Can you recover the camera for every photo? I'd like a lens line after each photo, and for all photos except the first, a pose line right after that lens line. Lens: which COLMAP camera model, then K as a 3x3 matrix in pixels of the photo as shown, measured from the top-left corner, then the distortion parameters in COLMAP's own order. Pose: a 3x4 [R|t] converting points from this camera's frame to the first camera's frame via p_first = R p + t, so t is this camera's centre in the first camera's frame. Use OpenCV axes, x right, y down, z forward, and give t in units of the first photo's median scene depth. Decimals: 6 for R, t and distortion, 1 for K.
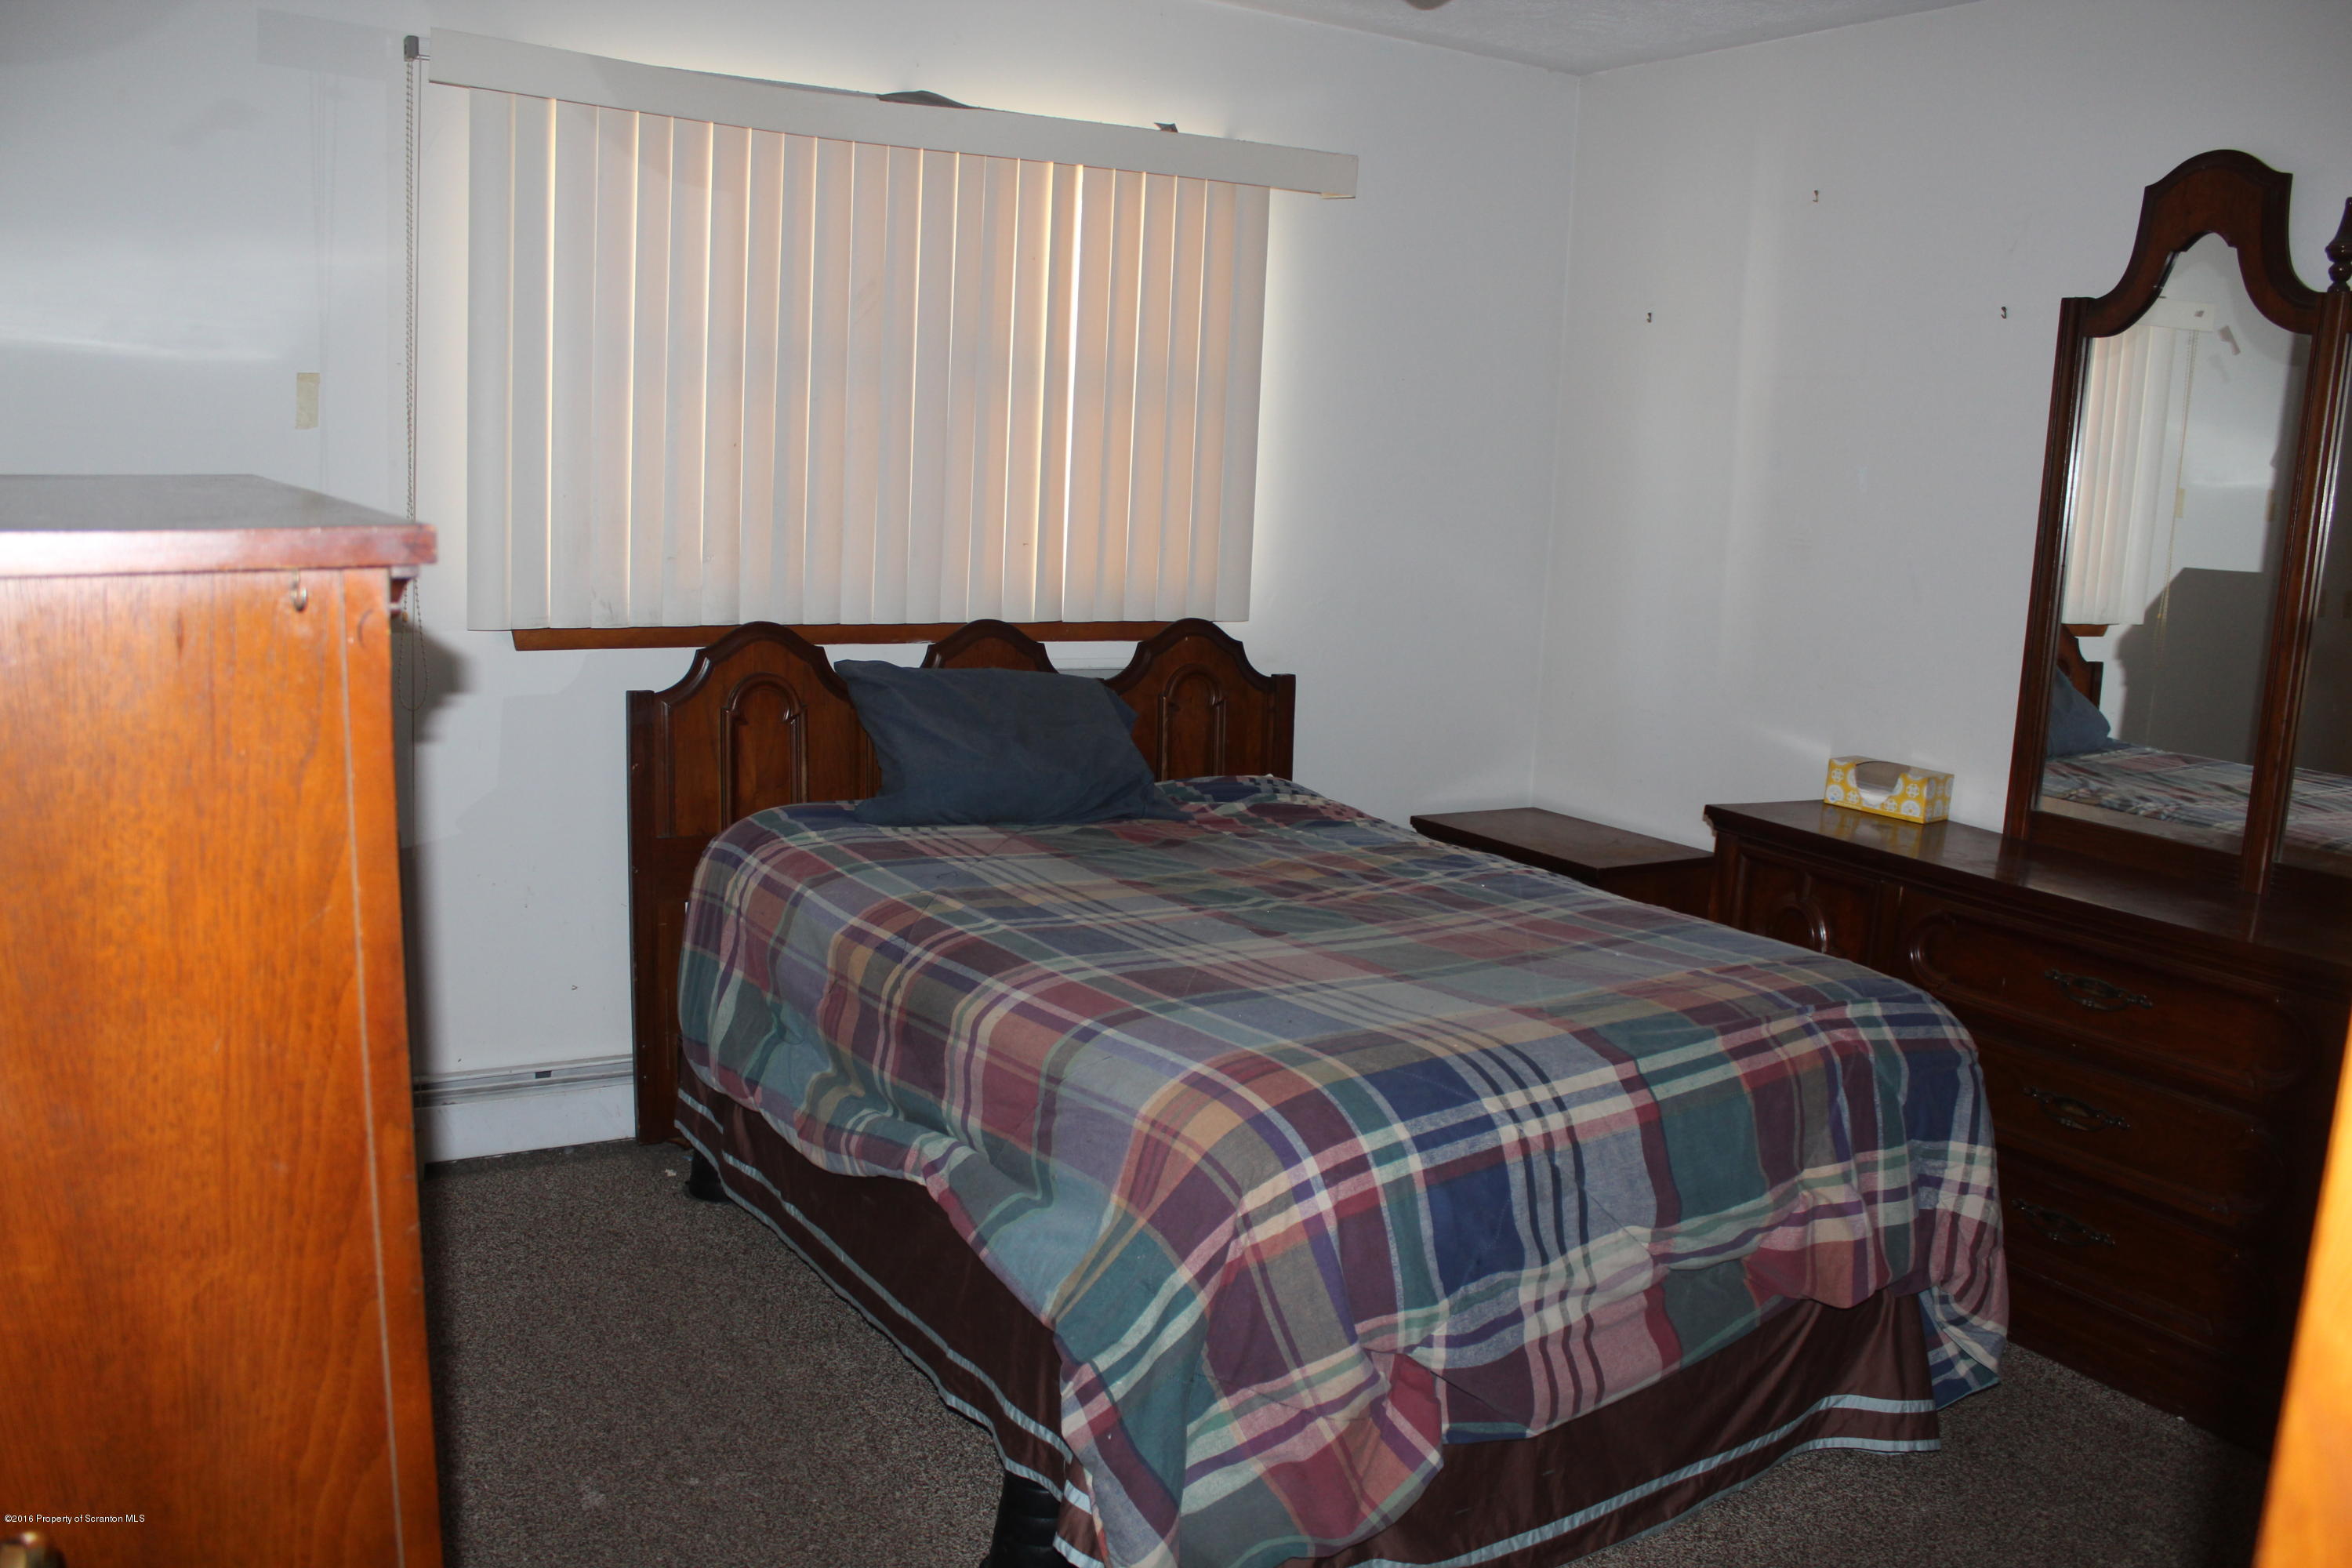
lens RADIAL K [[1932.2, 0, 1176.0], [0, 1932.2, 784.0], [0, 0, 1]] dist [-0.178114, 0.172796]
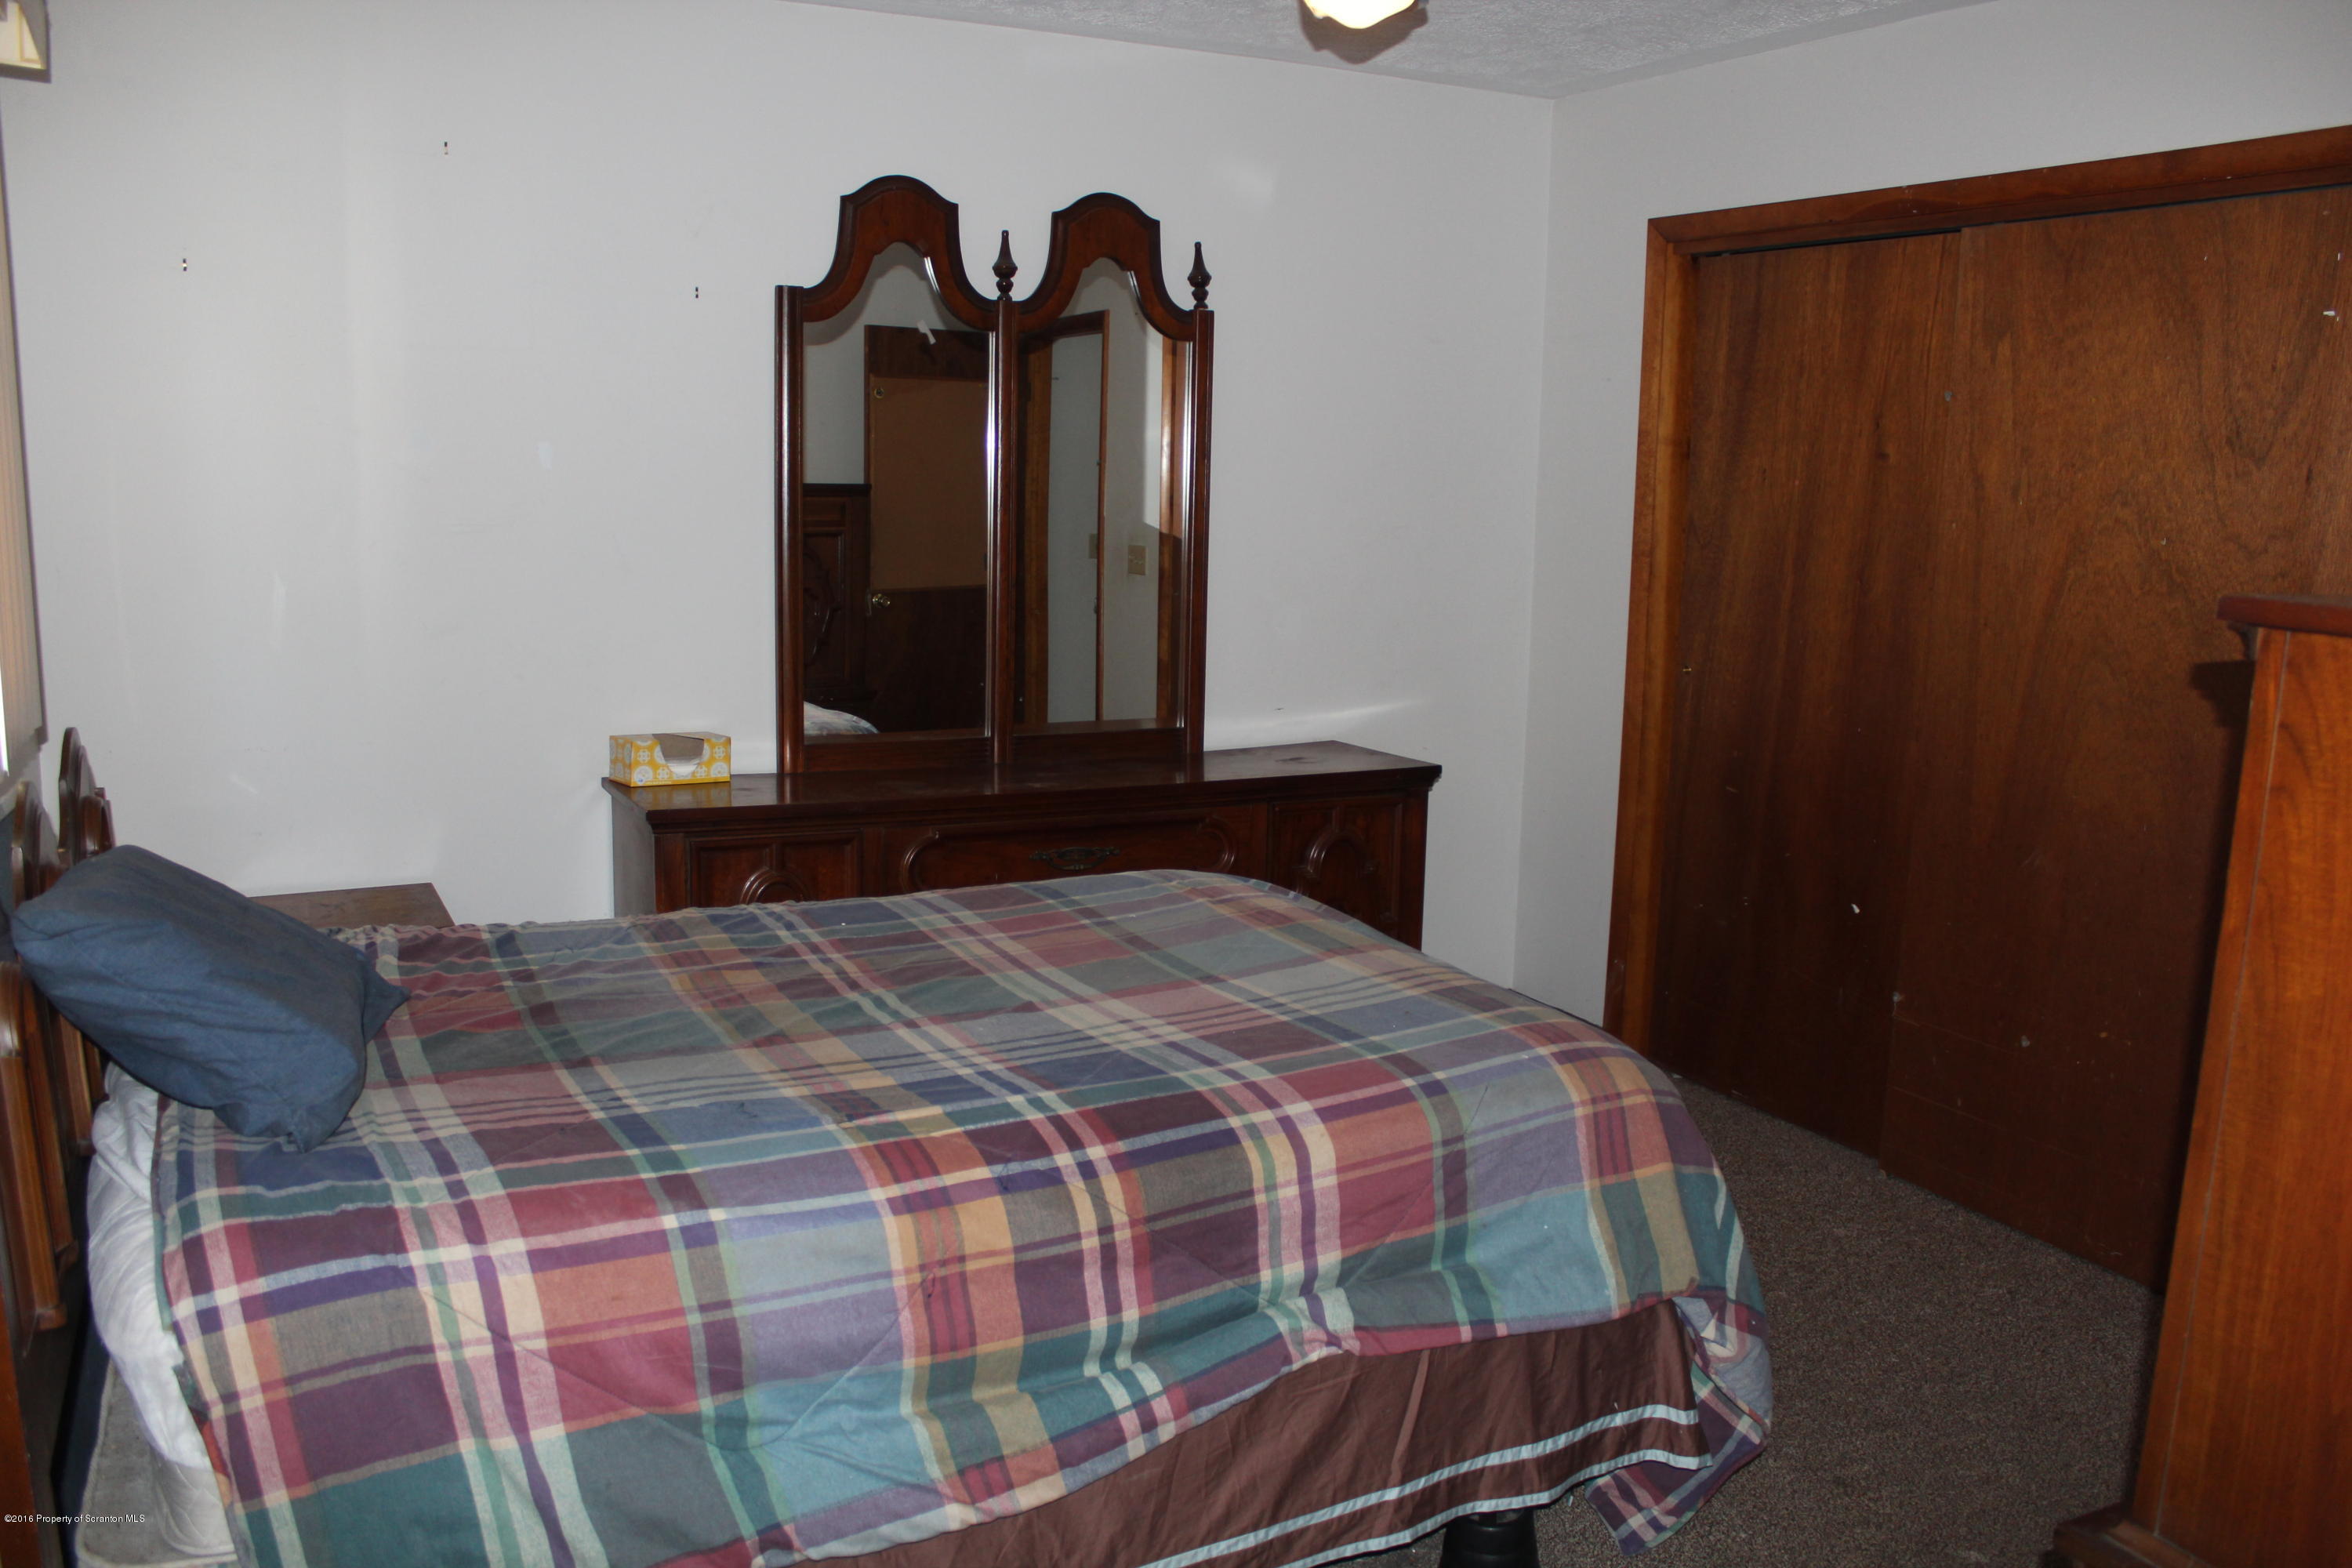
lens RADIAL K [[1932.2, 0, 1176.0], [0, 1932.2, 784.0], [0, 0, 1]] dist [-0.178114, 0.172796]
pose [[0.085162, -0.204804, 0.975091, -0.839055], [0.150320, 0.970086, 0.190624, -0.193319], [-0.984963, 0.130342, 0.113400, 0.859402]]
